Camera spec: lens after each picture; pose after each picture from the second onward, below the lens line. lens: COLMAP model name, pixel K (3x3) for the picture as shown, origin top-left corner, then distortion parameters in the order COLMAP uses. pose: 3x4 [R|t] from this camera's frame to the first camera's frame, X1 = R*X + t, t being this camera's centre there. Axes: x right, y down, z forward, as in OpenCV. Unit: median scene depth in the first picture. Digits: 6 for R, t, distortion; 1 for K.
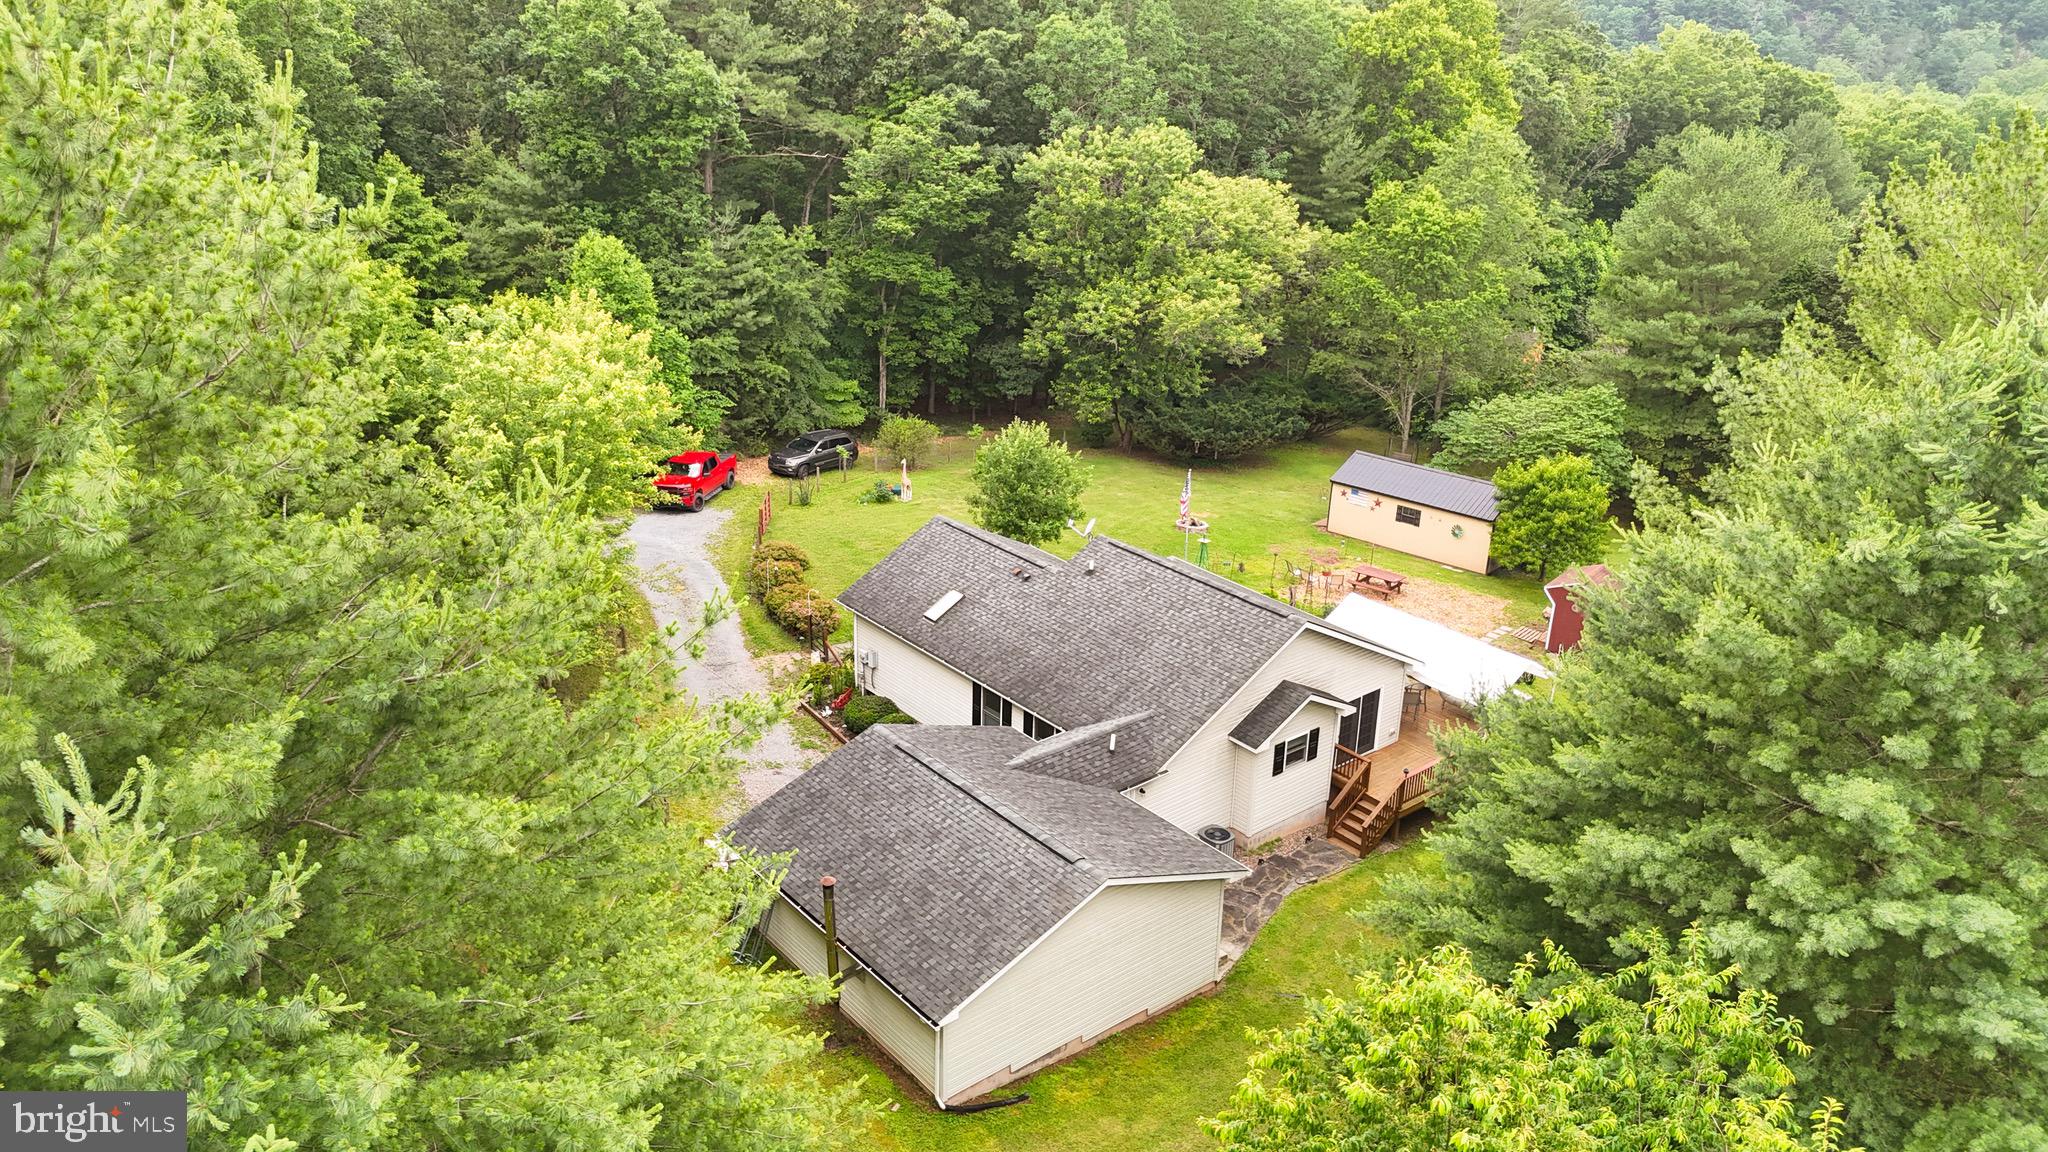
lens RADIAL K [[1468.5, 0, 1024.0], [0, 1468.5, 576.0], [0, 0, 1]] dist [0.004434, 0.000501]
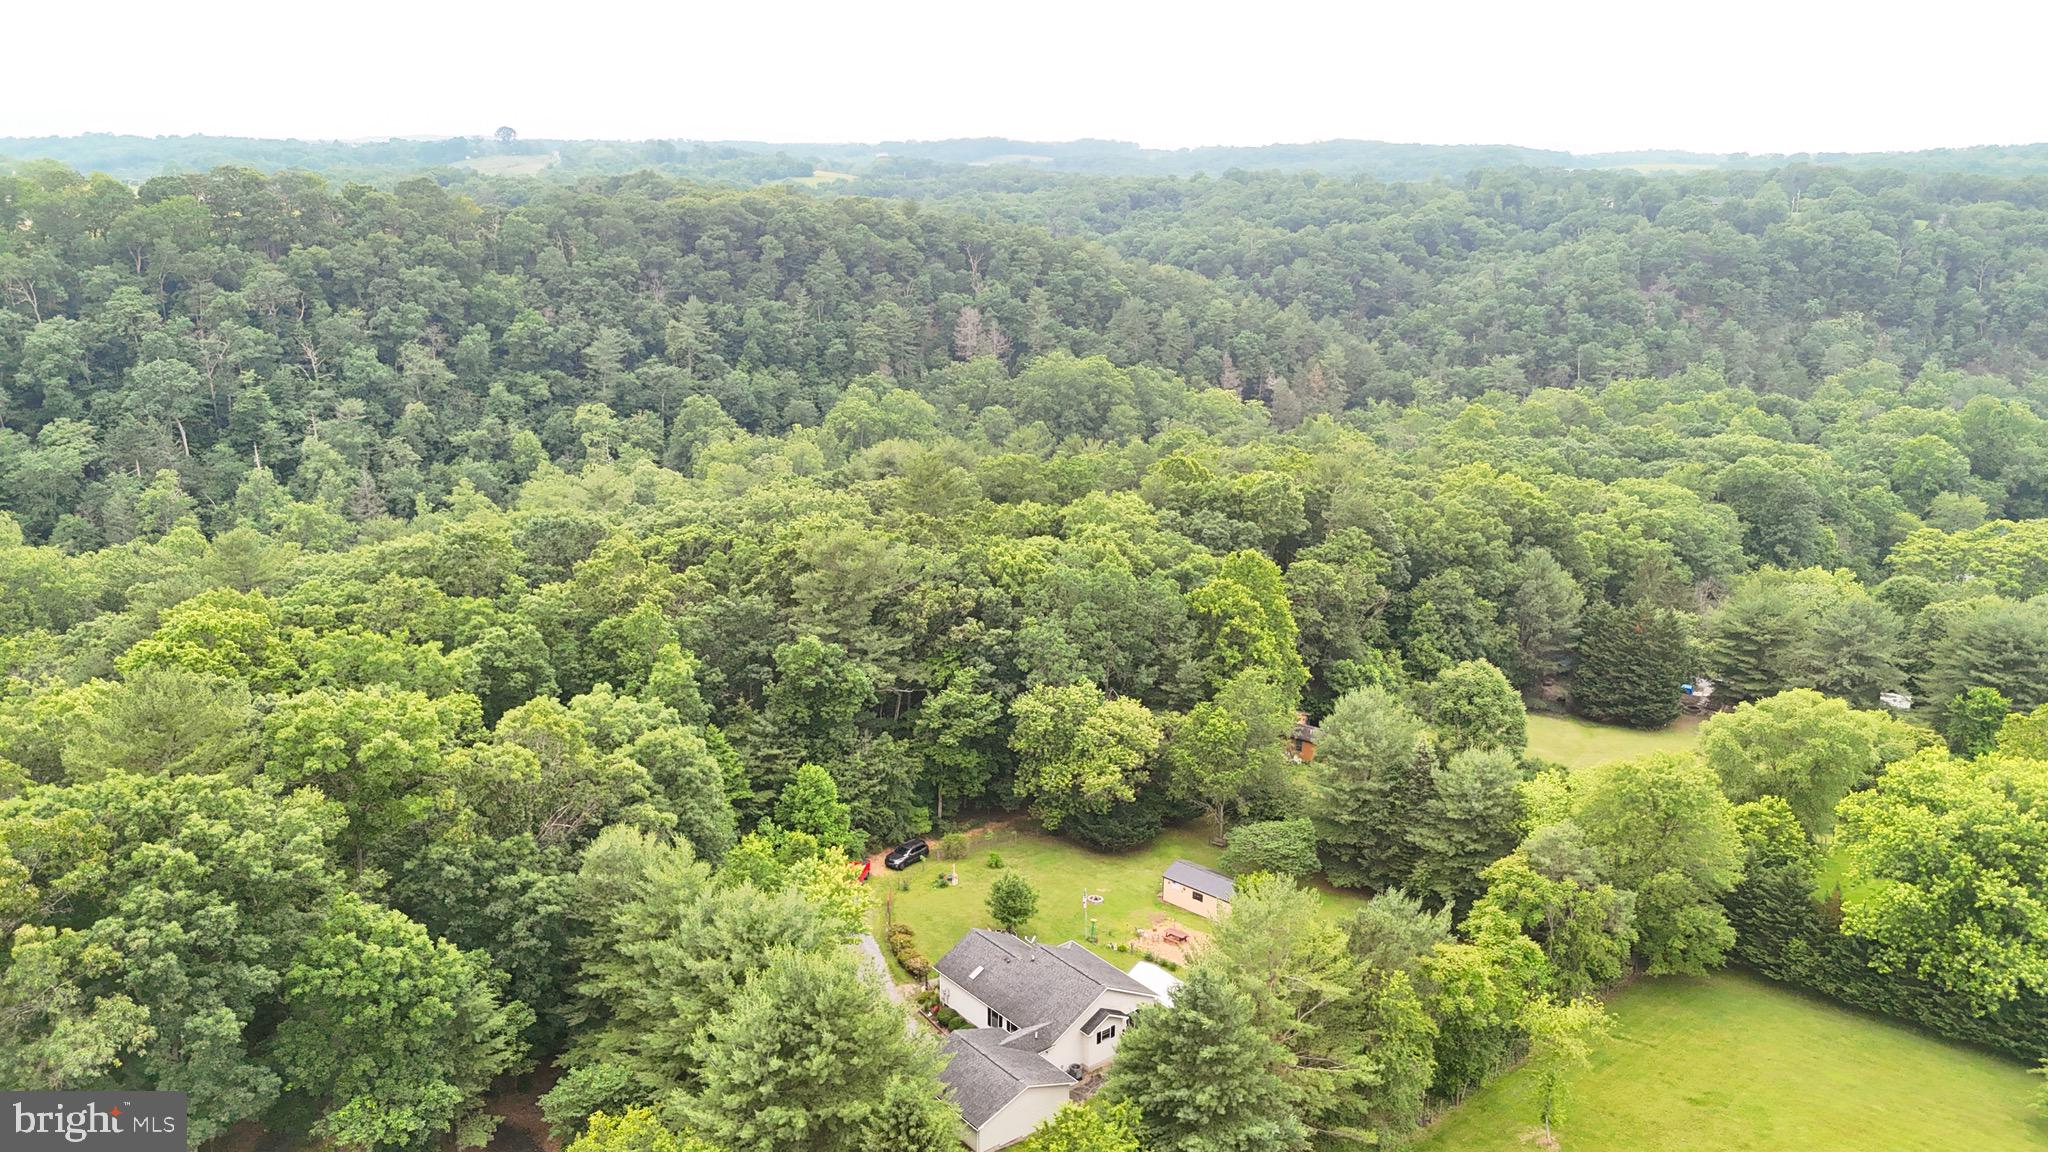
lens RADIAL K [[1327.0, 0, 1024.0], [0, 1327.0, 576.0], [0, 0, 1]] dist [0.046514, -0.000988]
pose [[0.999911, -0.010370, -0.008360, 0.032532], [0.008955, 0.987969, -0.154394, -0.178585], [0.009860, 0.154305, 0.987974, -0.829714]]
